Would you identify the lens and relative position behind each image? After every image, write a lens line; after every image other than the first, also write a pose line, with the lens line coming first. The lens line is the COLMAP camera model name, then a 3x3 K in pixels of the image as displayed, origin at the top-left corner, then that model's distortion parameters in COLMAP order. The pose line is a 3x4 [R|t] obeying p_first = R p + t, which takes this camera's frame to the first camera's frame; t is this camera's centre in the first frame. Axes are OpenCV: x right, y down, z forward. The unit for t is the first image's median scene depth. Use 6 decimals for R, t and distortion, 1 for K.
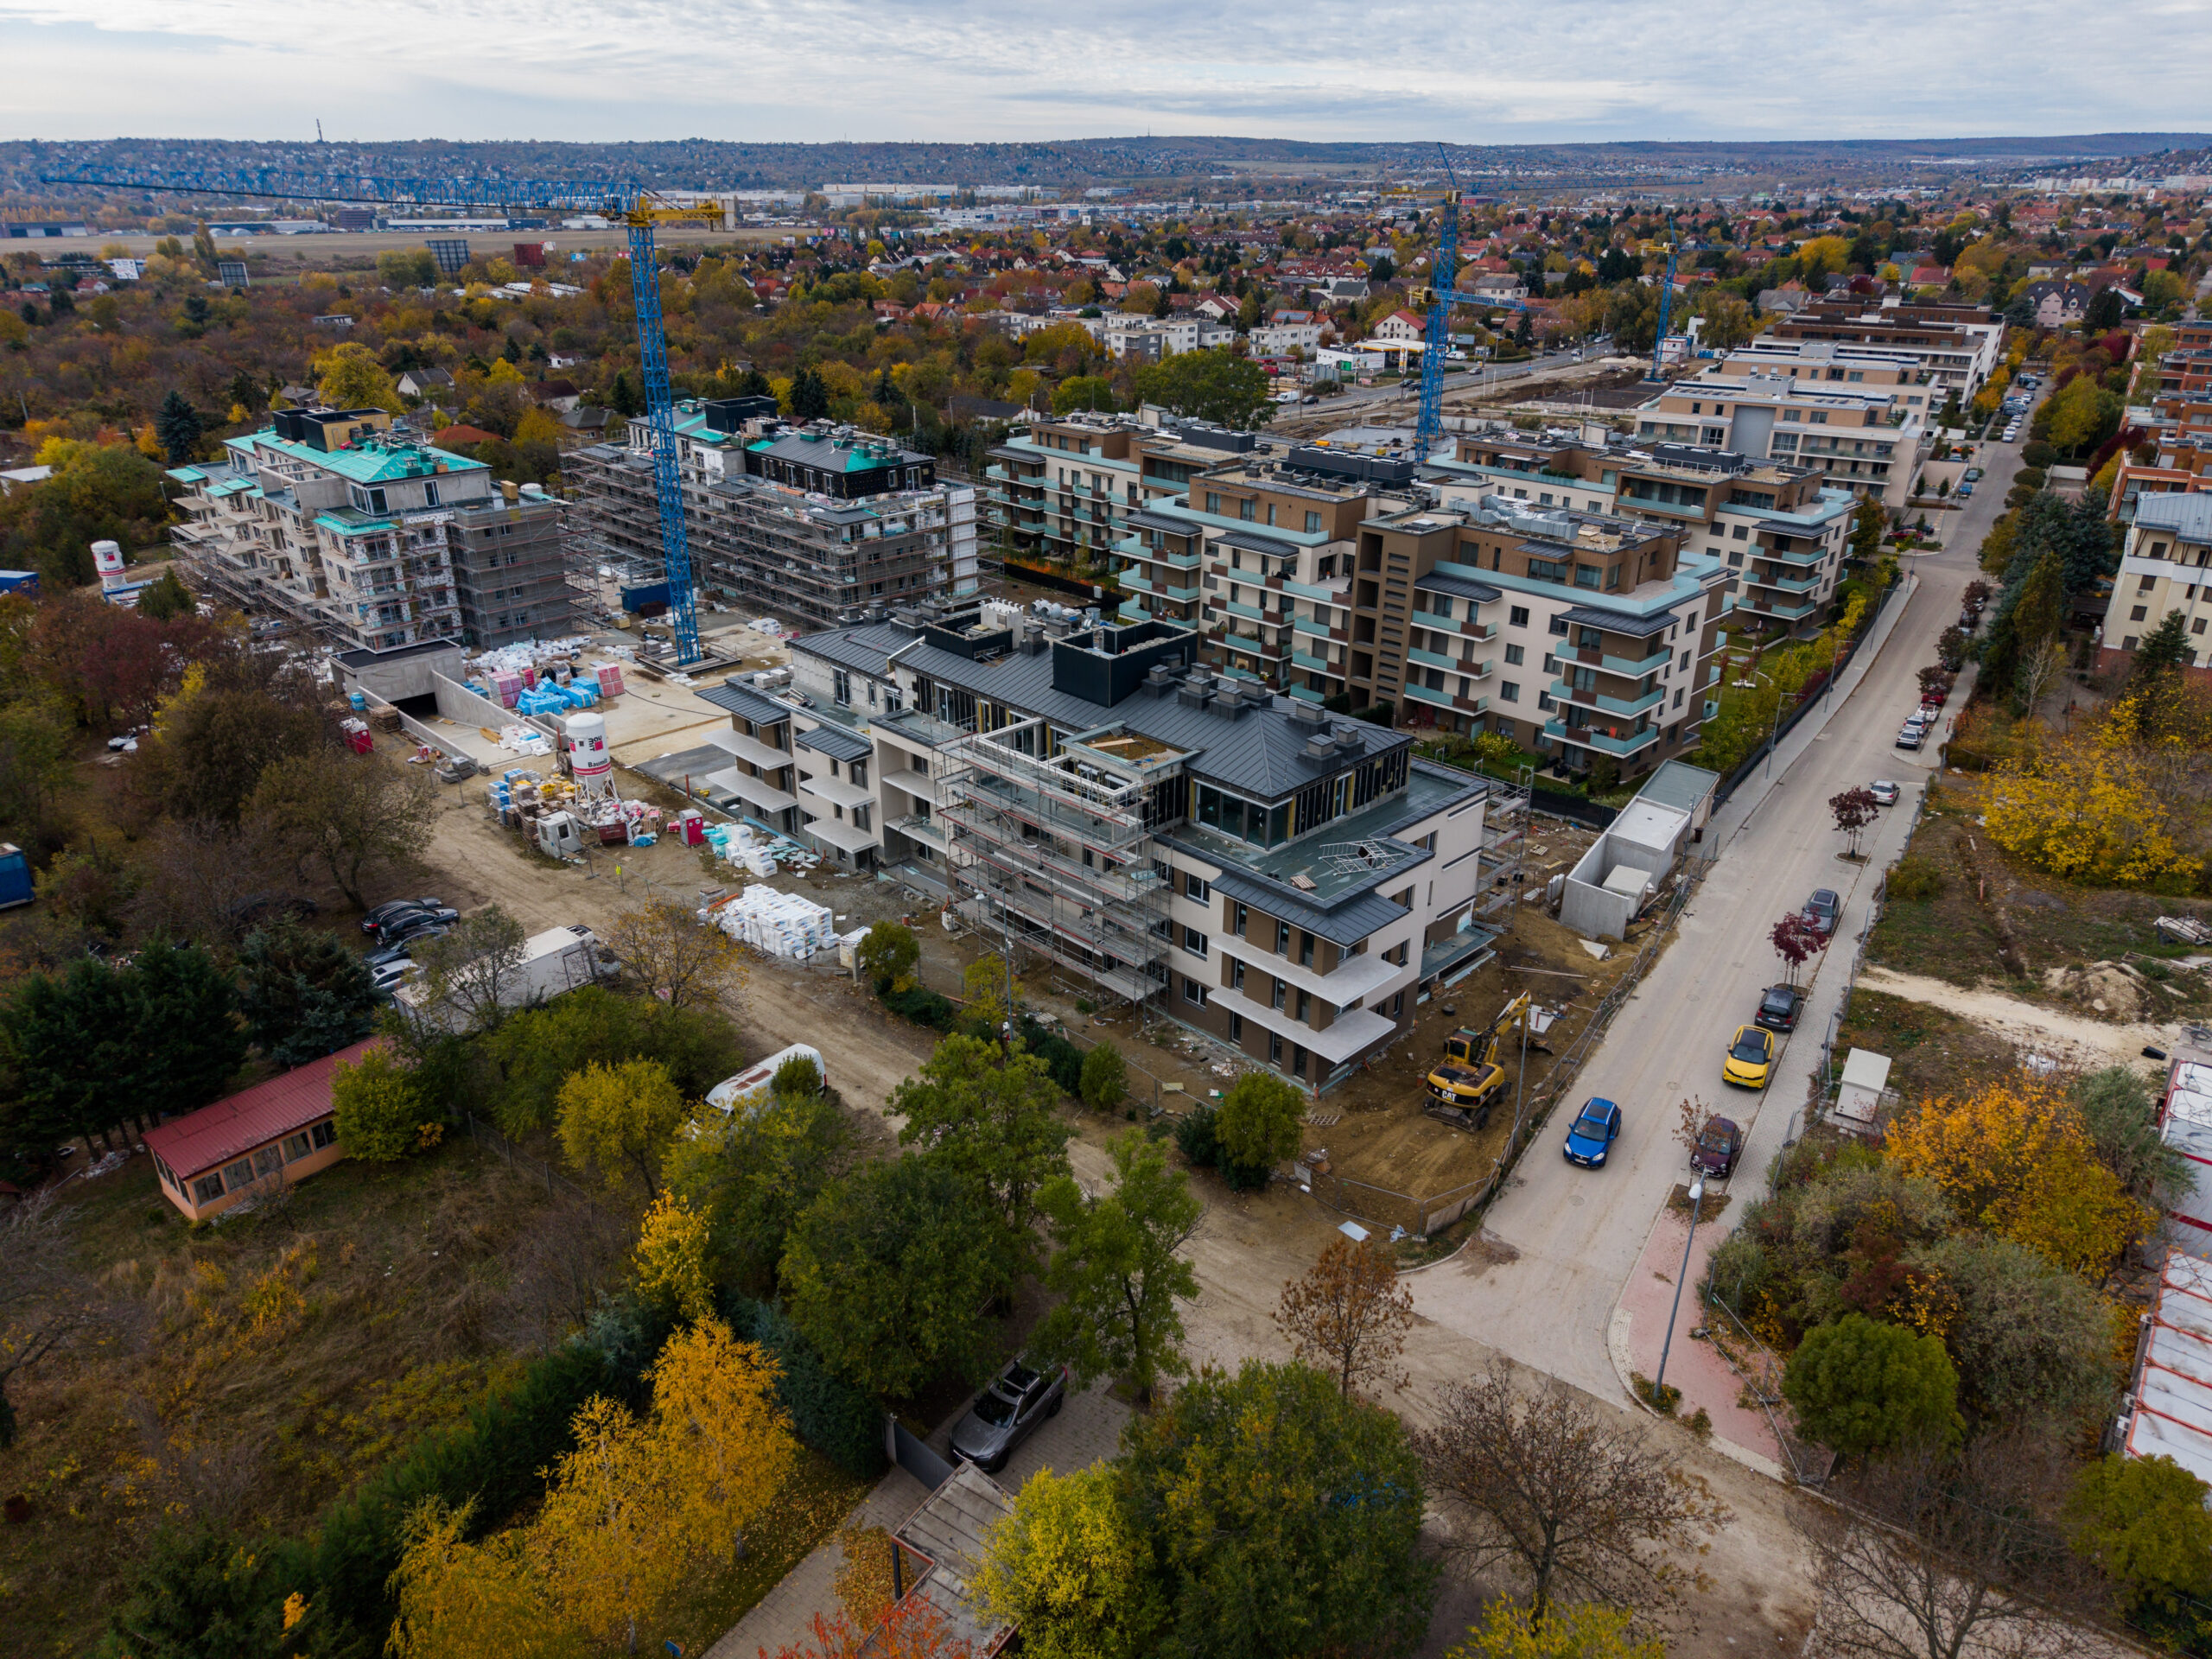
lens RADIAL K [[1471.3, 0, 1106.0], [0, 1471.3, 829.5], [0, 0, 1]] dist [0.009312, -0.007666]
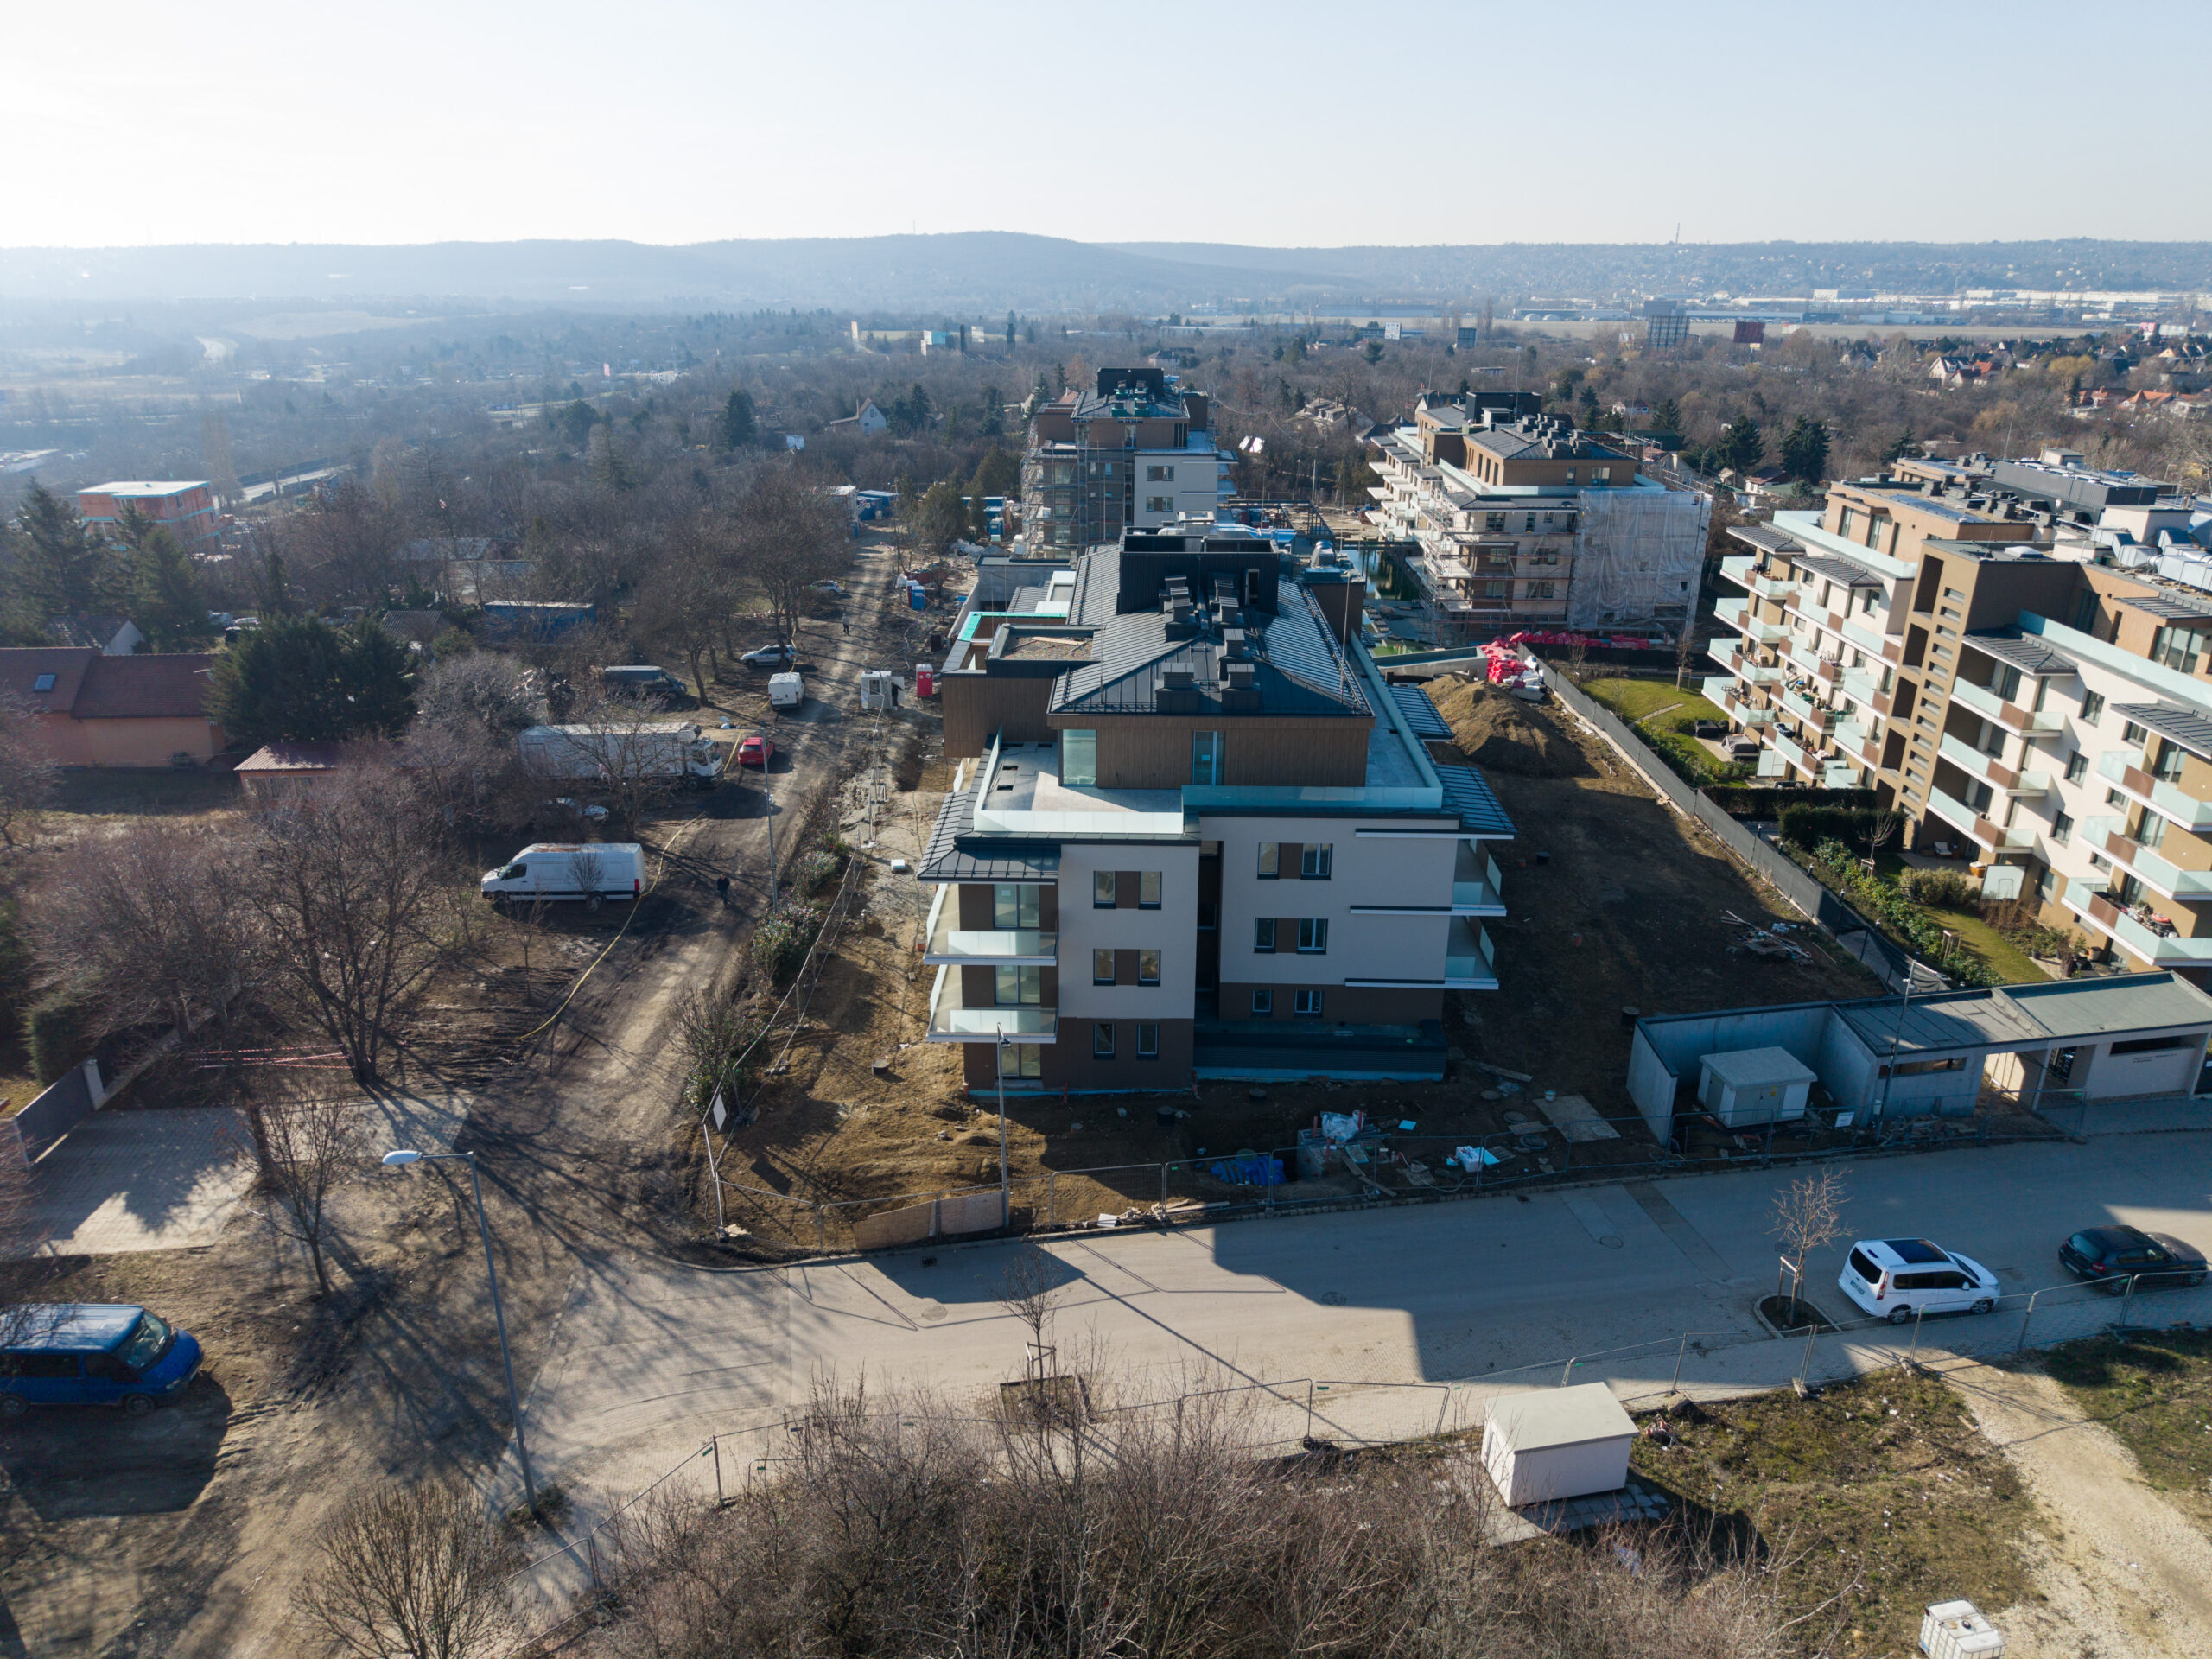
lens RADIAL K [[1473.1, 0, 1106.0], [0, 1473.1, 829.5], [0, 0, 1]] dist [0.006426, -0.005539]
pose [[0.693826, 0.258134, -0.672289, 0.300387], [-0.298418, 0.952683, 0.057818, -0.006892], [0.655403, 0.160507, 0.738027, 0.205696]]
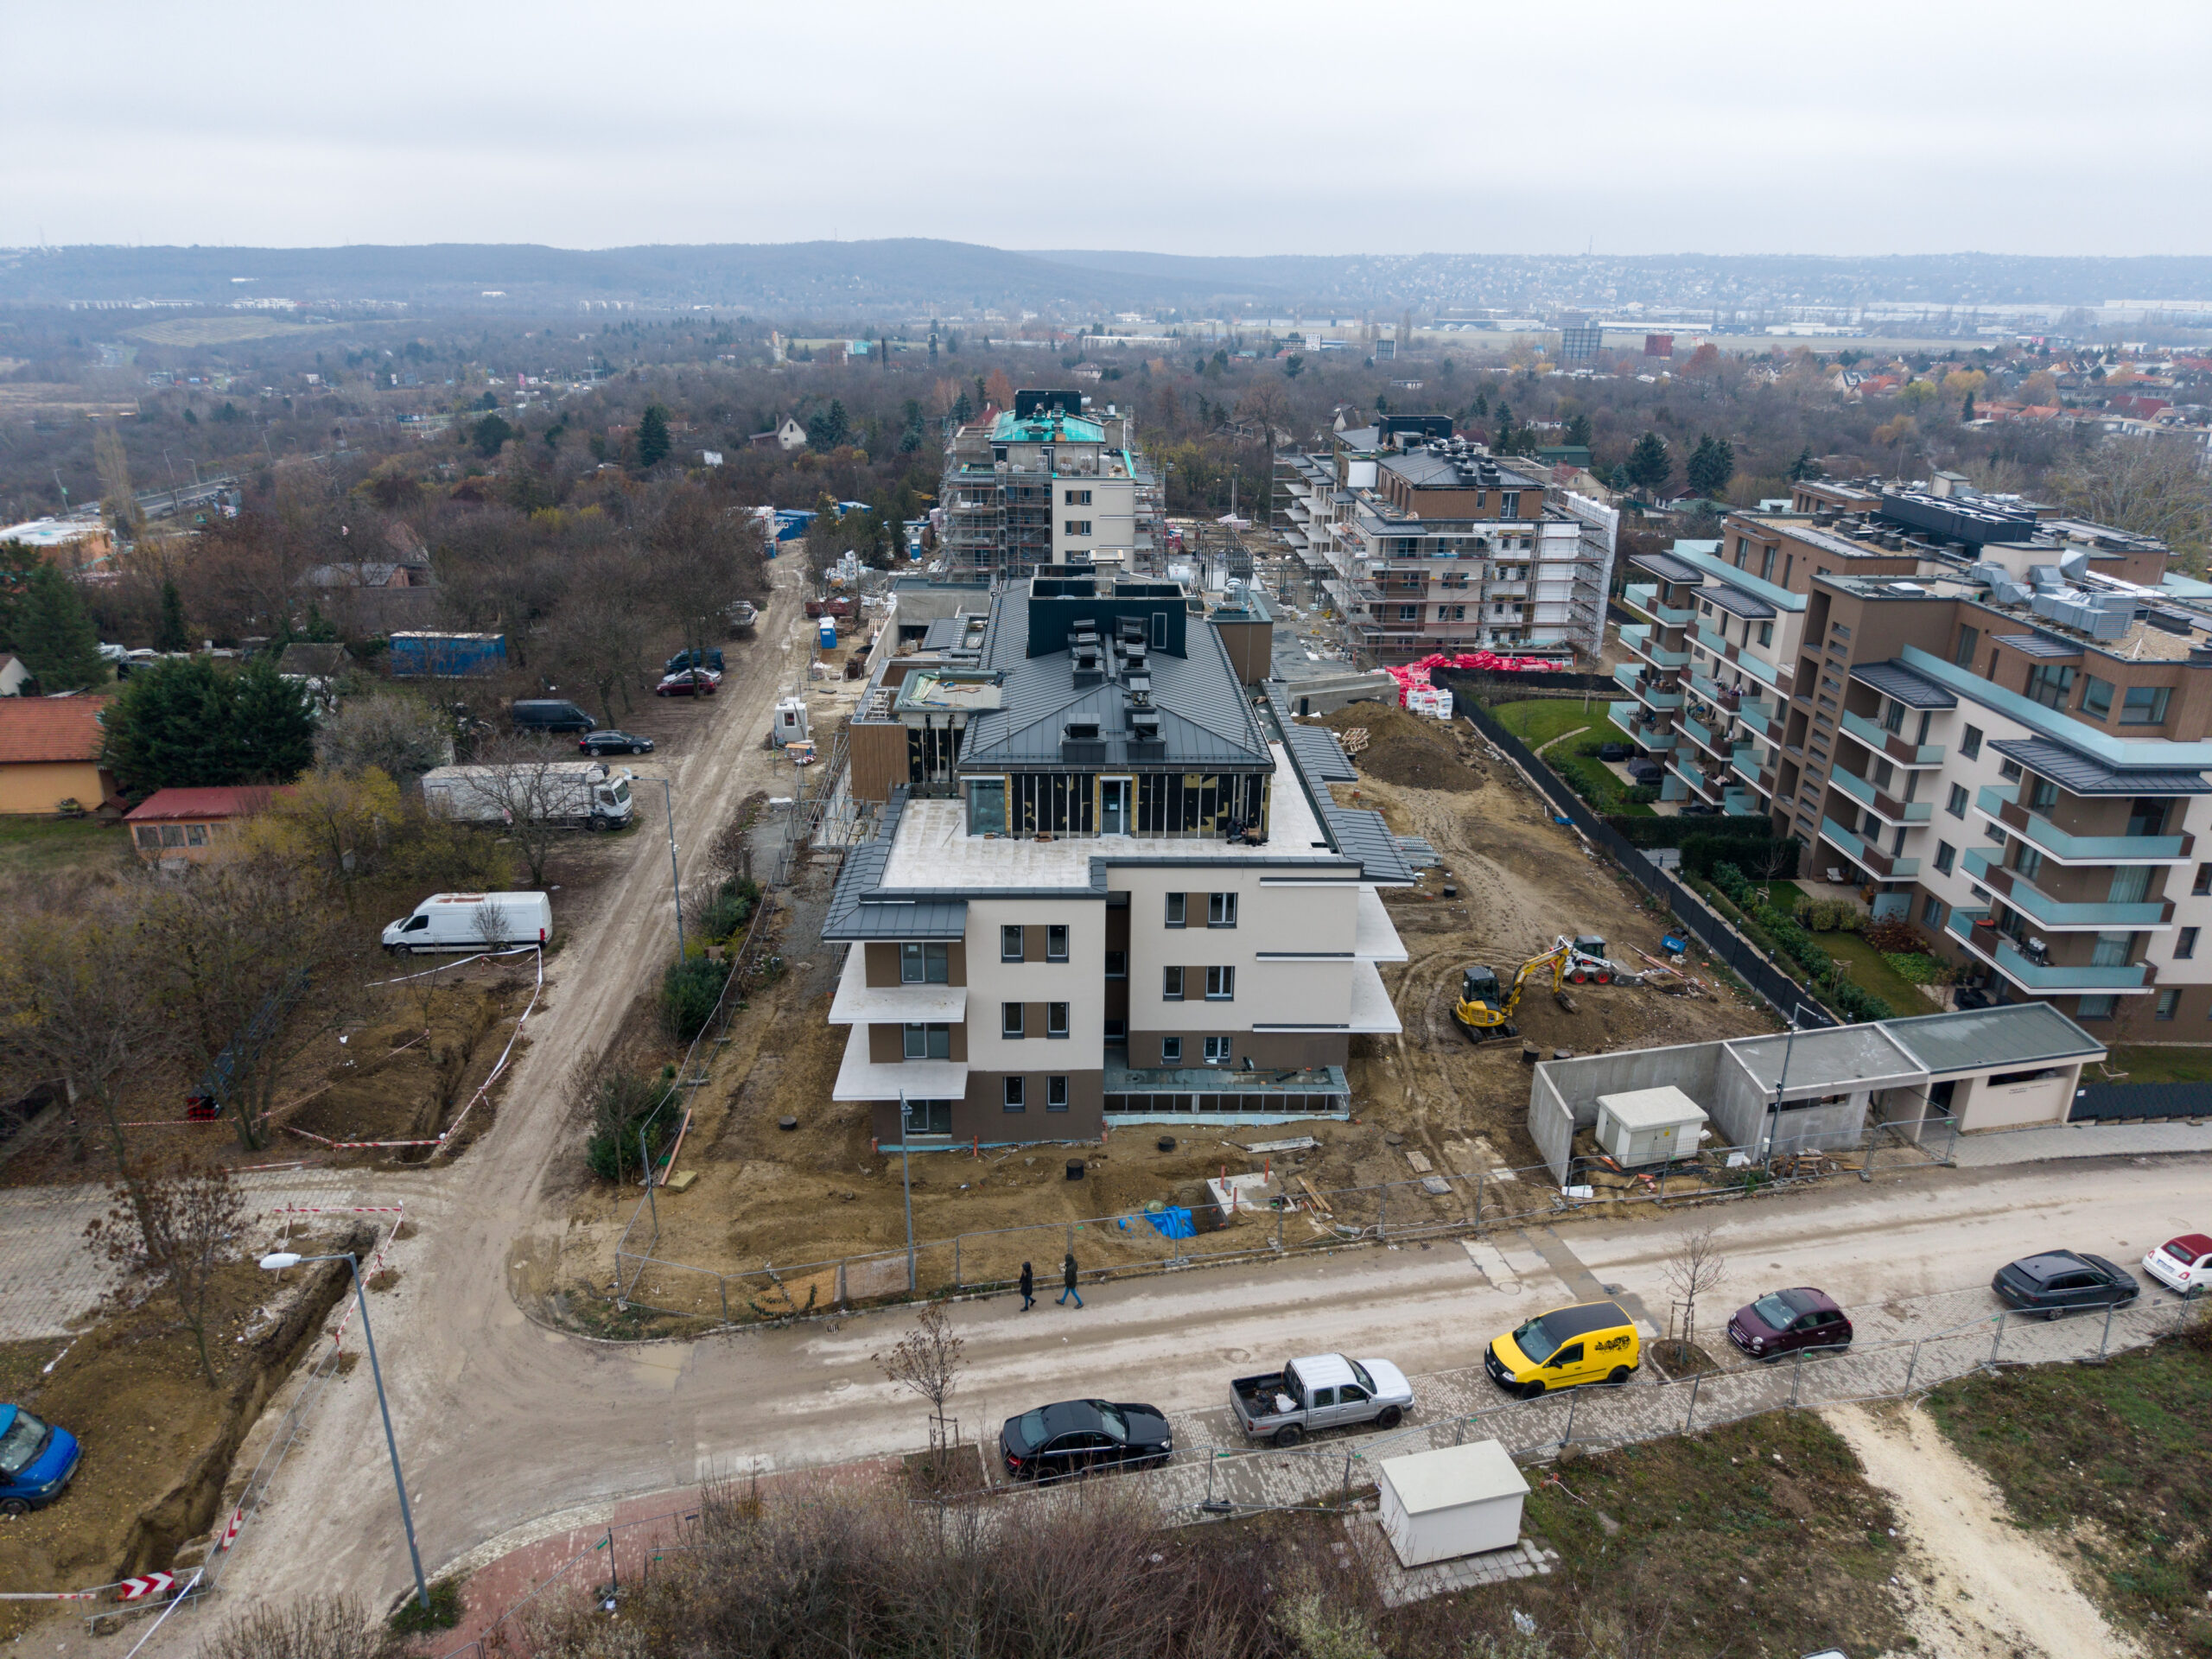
lens RADIAL K [[1474.6, 0, 1106.0], [0, 1474.6, 829.5], [0, 0, 1]] dist [0.005543, -0.006584]
pose [[0.727942, 0.246465, -0.639809, 0.302891], [-0.289126, 0.956476, 0.039497, -0.018712], [0.621696, 0.156234, 0.767519, 0.206206]]
